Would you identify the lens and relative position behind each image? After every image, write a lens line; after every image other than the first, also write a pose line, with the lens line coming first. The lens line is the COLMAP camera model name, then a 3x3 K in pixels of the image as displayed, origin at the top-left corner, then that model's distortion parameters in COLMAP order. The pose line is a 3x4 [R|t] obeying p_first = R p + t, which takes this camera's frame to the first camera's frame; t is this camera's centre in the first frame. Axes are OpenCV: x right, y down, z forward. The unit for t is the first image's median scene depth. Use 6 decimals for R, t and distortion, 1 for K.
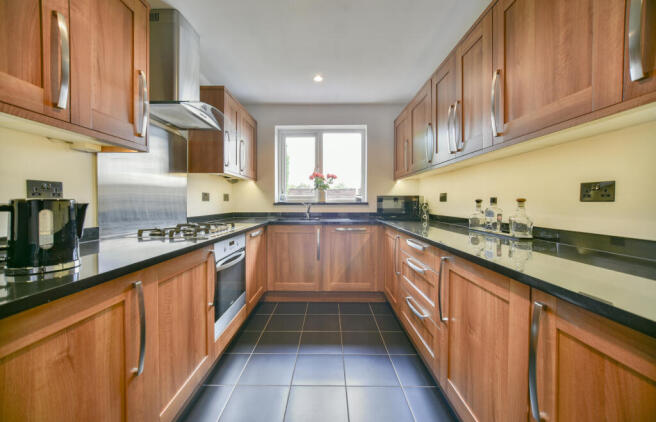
lens RADIAL K [[262.7, 0, 329.2], [0, 262.7, 206.2], [0, 0, 1]] dist [-0.017915, 0.000040]
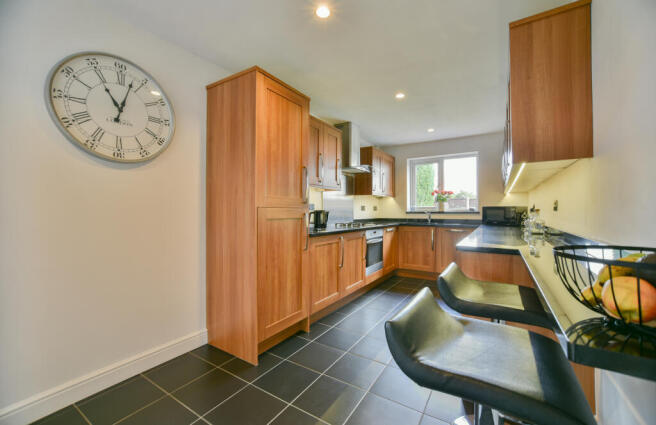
lens RADIAL K [[264.1, 0, 329.2], [0, 264.1, 210.9], [0, 0, 1]] dist [-0.000740, 0.000005]
pose [[0.840560, -0.000556, -0.541718, 0.276452], [-0.009748, 0.999822, -0.016151, 0.012494], [0.541631, 0.018857, 0.840405, -0.568270]]
